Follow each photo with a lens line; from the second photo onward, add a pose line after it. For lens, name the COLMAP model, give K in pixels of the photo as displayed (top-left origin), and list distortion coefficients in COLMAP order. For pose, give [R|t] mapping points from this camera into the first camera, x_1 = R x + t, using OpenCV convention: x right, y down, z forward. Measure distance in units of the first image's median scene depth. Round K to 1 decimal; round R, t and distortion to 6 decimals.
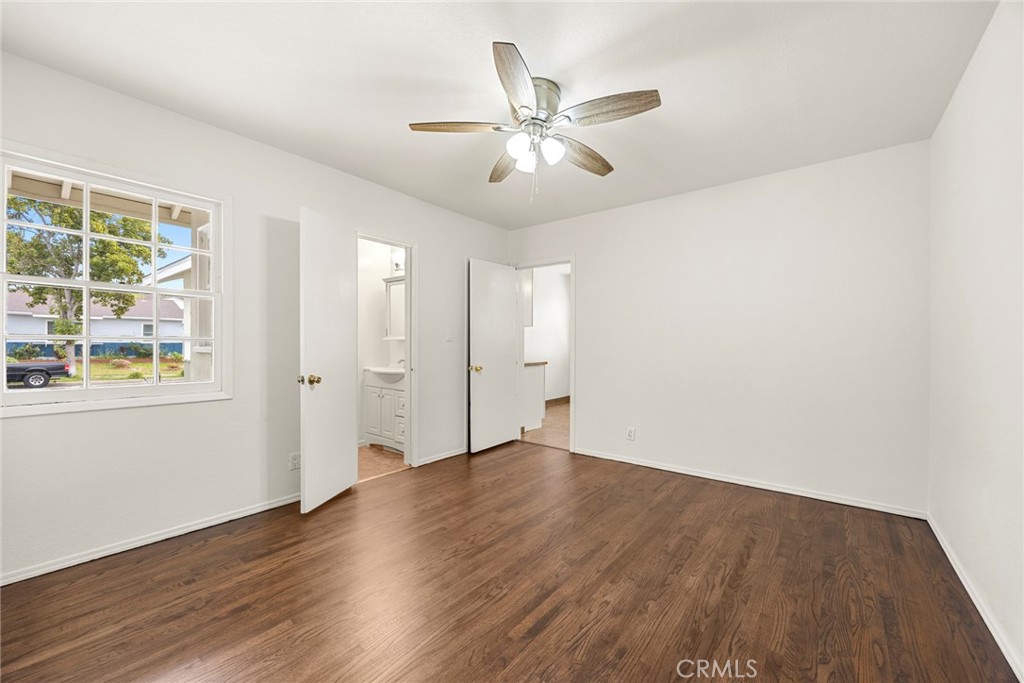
lens RADIAL K [[399.7, 0, 506.4], [0, 399.7, 344.3], [0, 0, 1]] dist [0.000420, 0.000212]
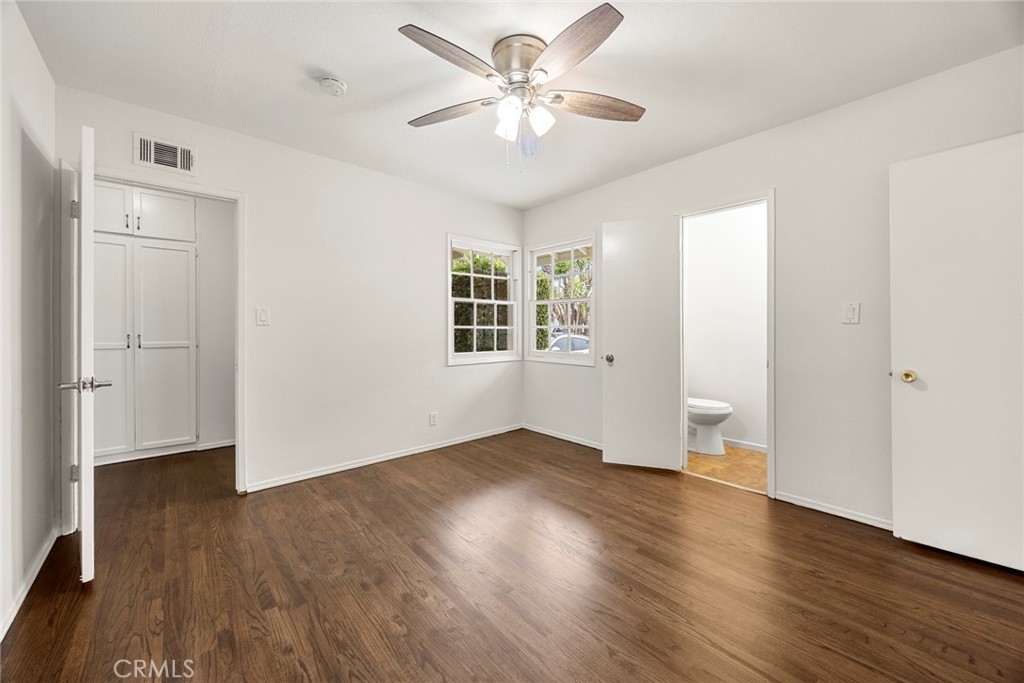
lens RADIAL K [[399.7, 0, 527.5], [0, 399.7, 332.4], [0, 0, 1]] dist [0.000420, 0.000212]
pose [[-0.161830, 0.000740, -0.986818, 1.169637], [0.002636, 0.999996, 0.000318, 0.008815], [0.986815, -0.002550, -0.161831, 1.409686]]
